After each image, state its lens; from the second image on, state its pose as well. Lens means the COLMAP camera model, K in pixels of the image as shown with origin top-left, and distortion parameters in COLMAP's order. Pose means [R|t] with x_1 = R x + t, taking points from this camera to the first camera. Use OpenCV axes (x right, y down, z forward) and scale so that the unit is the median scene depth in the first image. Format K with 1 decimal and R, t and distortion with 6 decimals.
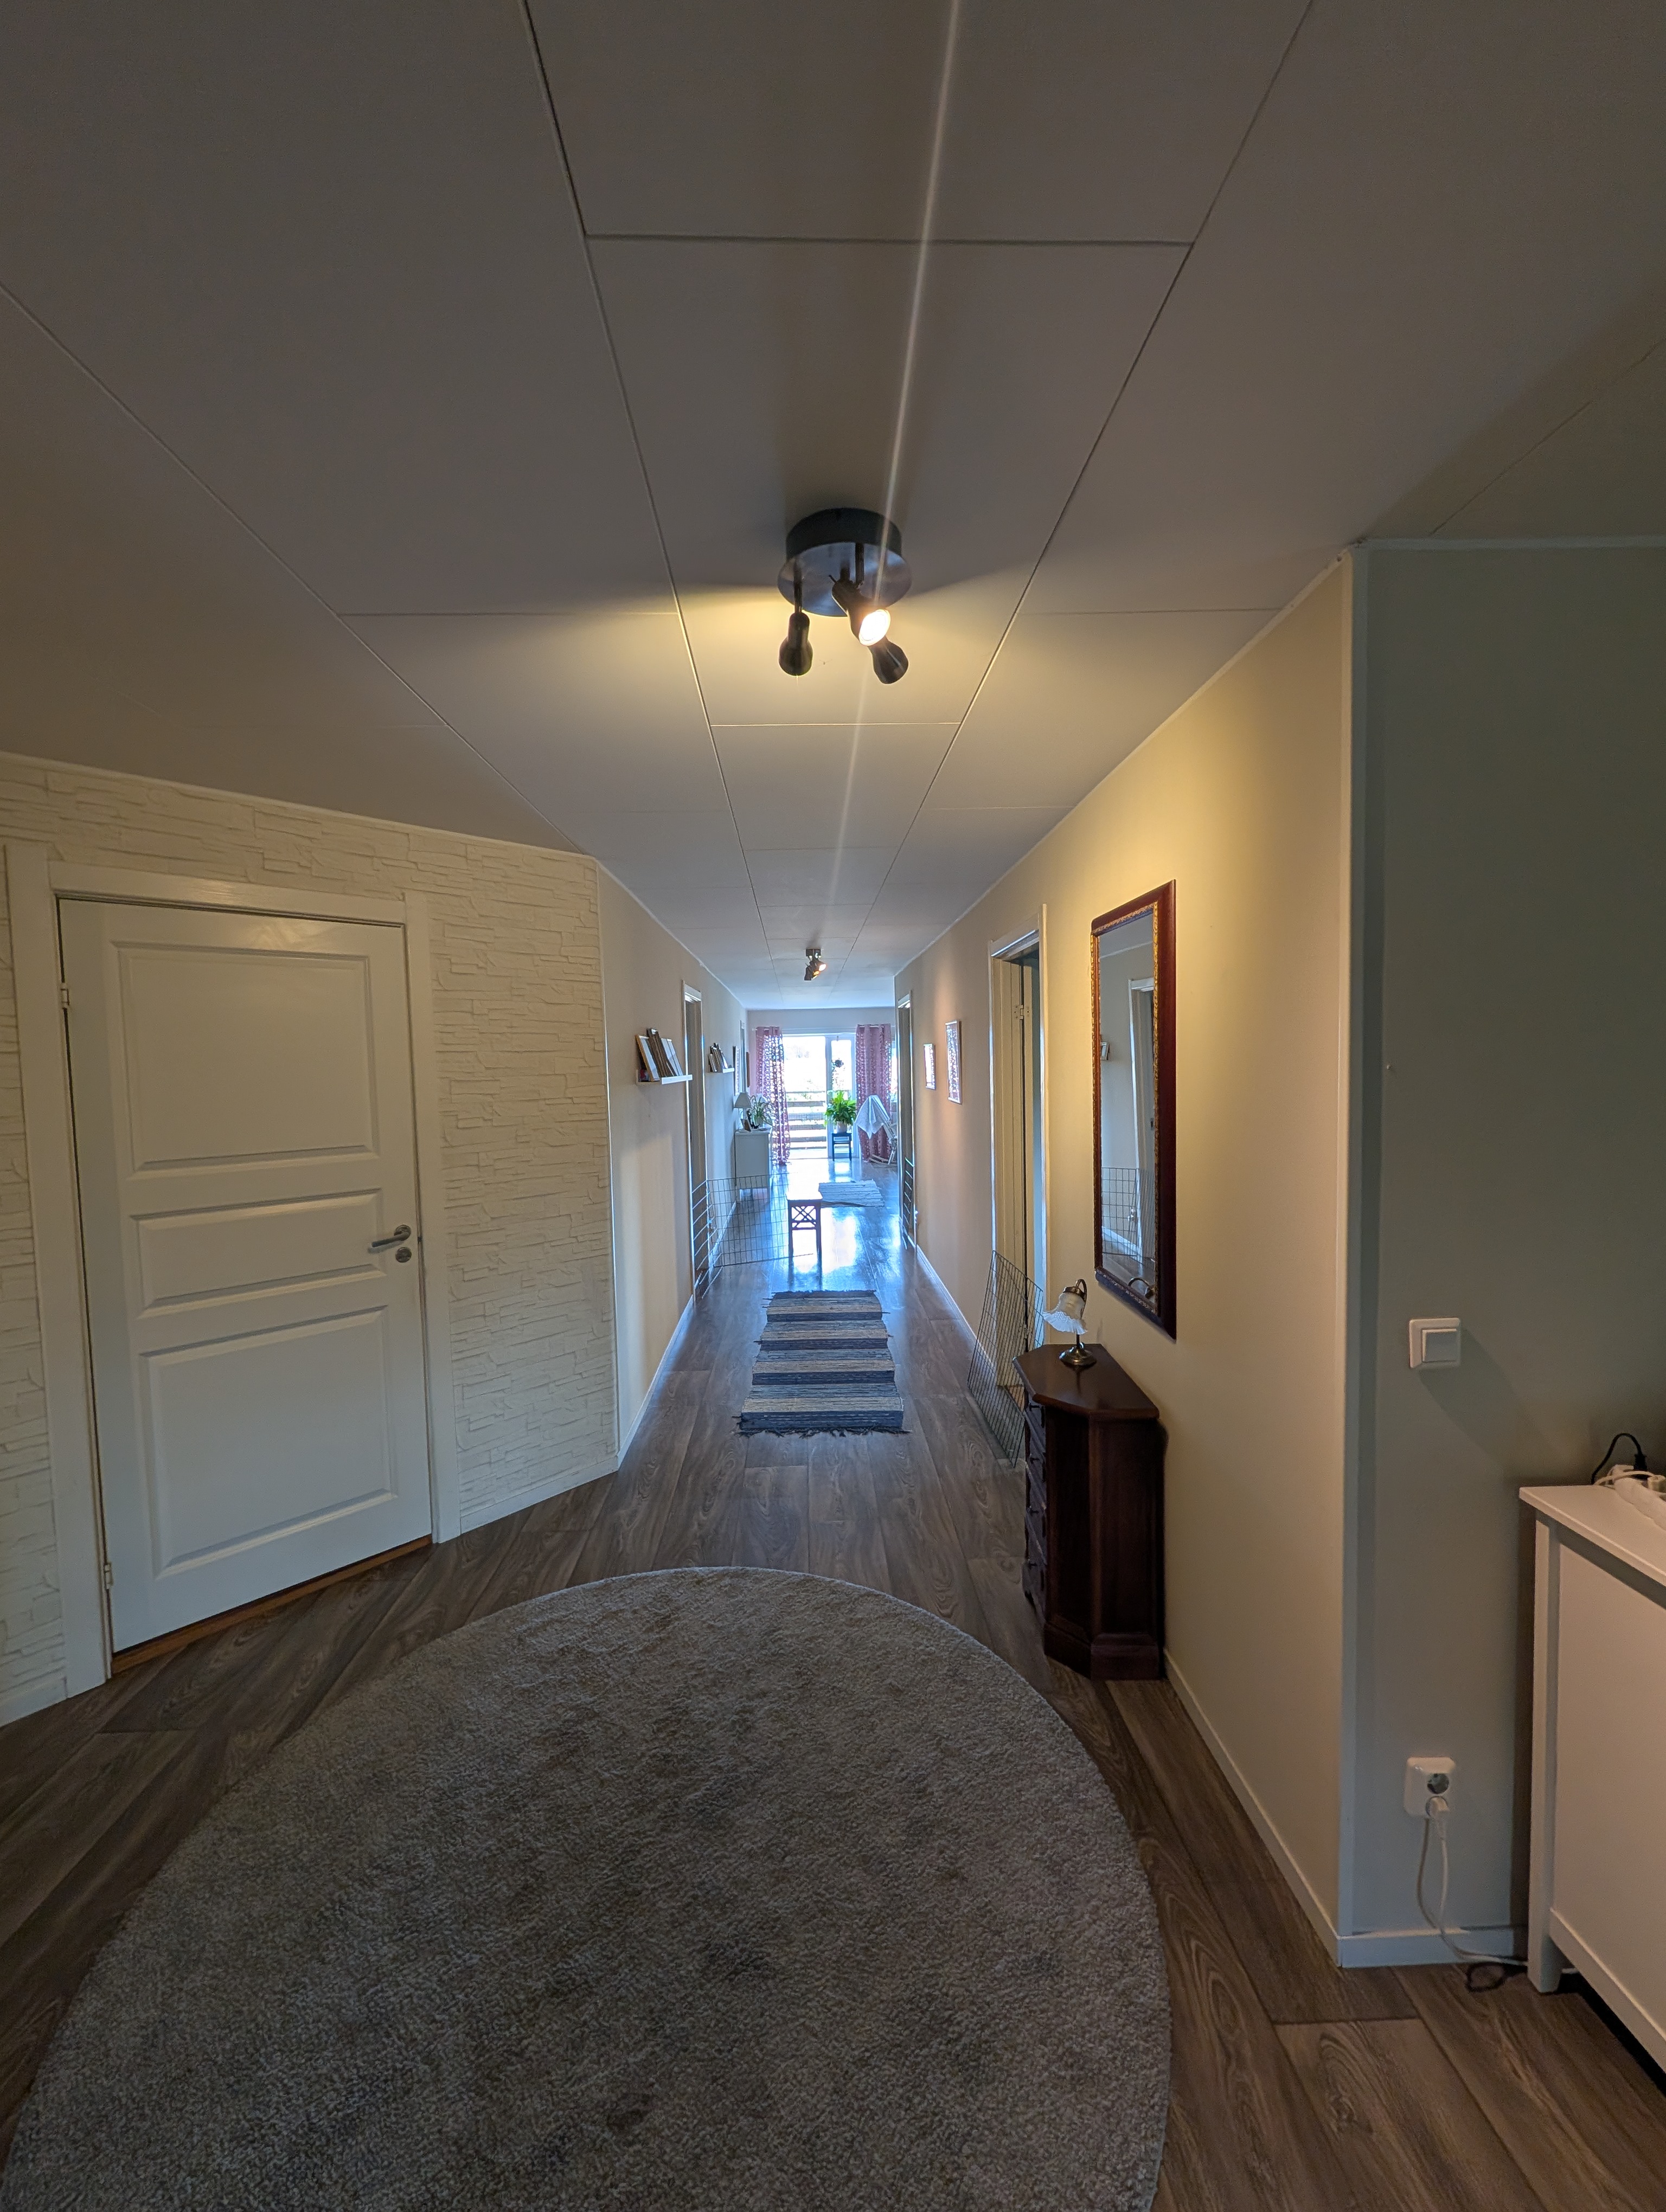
lens RADIAL K [[855.9, 0, 833.0], [0, 855.9, 1106.0], [0, 0, 1]] dist [-0.000081, 0.000155]
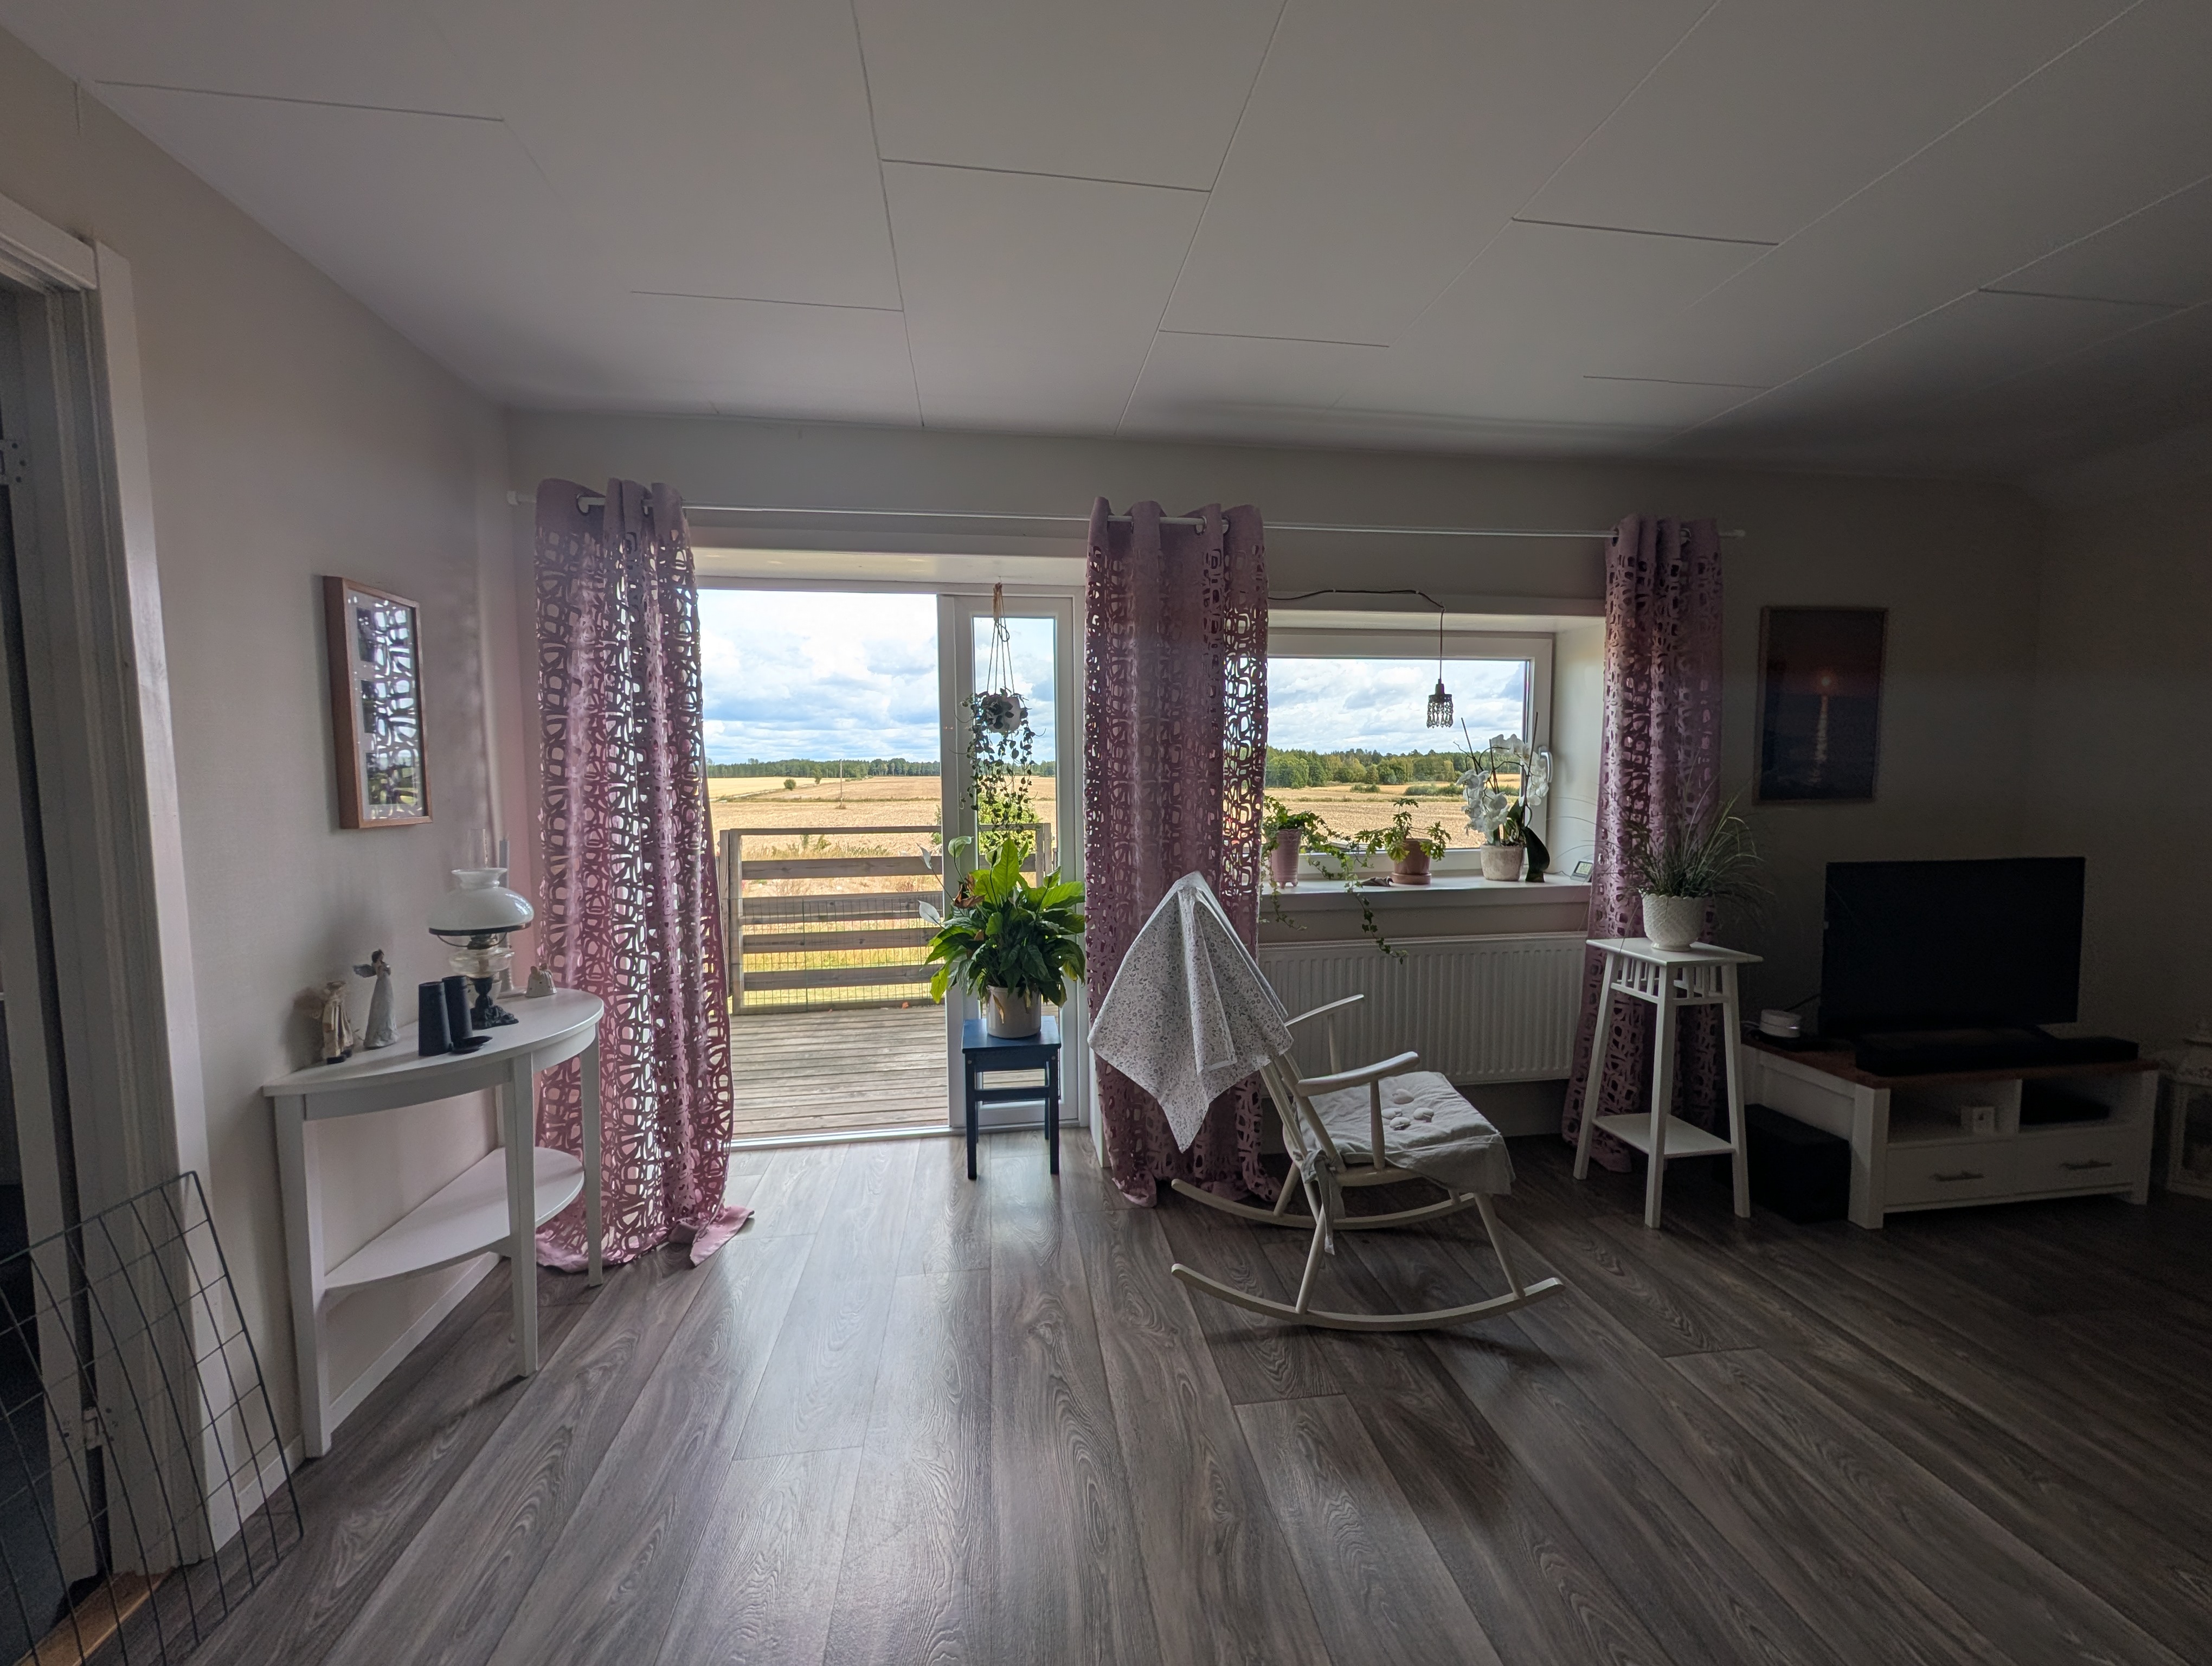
lens RADIAL K [[855.9, 0, 1106.0], [0, 855.9, 833.0], [0, 0, 1]] dist [-0.000081, 0.000155]
pose [[0.995412, 0.005595, 0.095519, 0.012538], [-0.006928, 0.999883, 0.013631, -0.021334], [-0.095431, -0.014230, 0.995334, 0.792245]]
